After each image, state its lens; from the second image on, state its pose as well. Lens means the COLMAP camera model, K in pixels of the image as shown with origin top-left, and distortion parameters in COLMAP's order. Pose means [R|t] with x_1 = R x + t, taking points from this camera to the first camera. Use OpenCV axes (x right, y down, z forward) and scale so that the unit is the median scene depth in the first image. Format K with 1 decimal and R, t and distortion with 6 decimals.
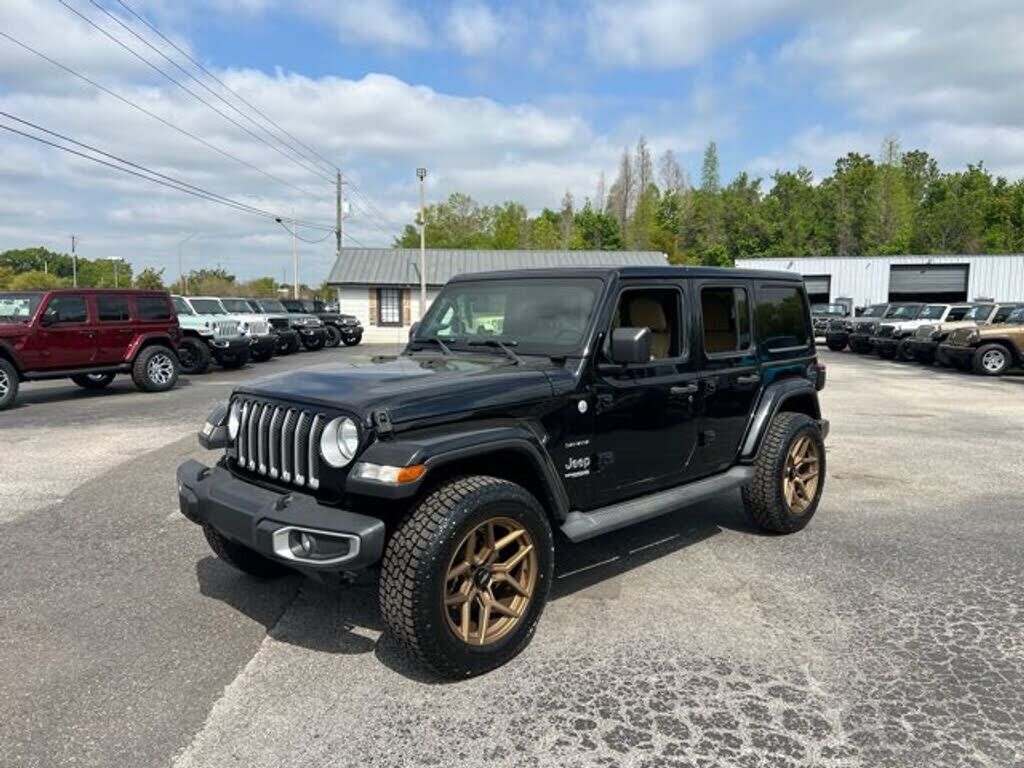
lens RADIAL K [[907.2, 0, 512.0], [0, 907.2, 384.0], [0, 0, 1]] dist [0.037055, -0.010505]
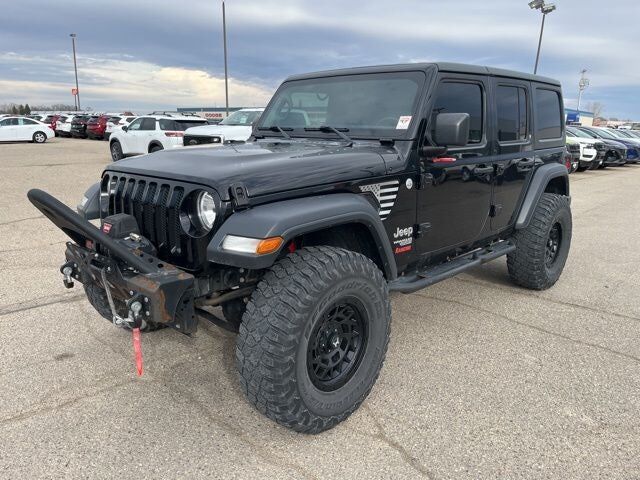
lens RADIAL K [[567.0, 0, 320.0], [0, 567.0, 240.0], [0, 0, 1]] dist [0.037055, -0.010505]
pose [[0.999538, -0.001675, 0.030342, -0.056954], [-0.001703, 0.993821, 0.110980, 0.016328], [-0.030340, -0.110981, 0.993359, 0.275395]]
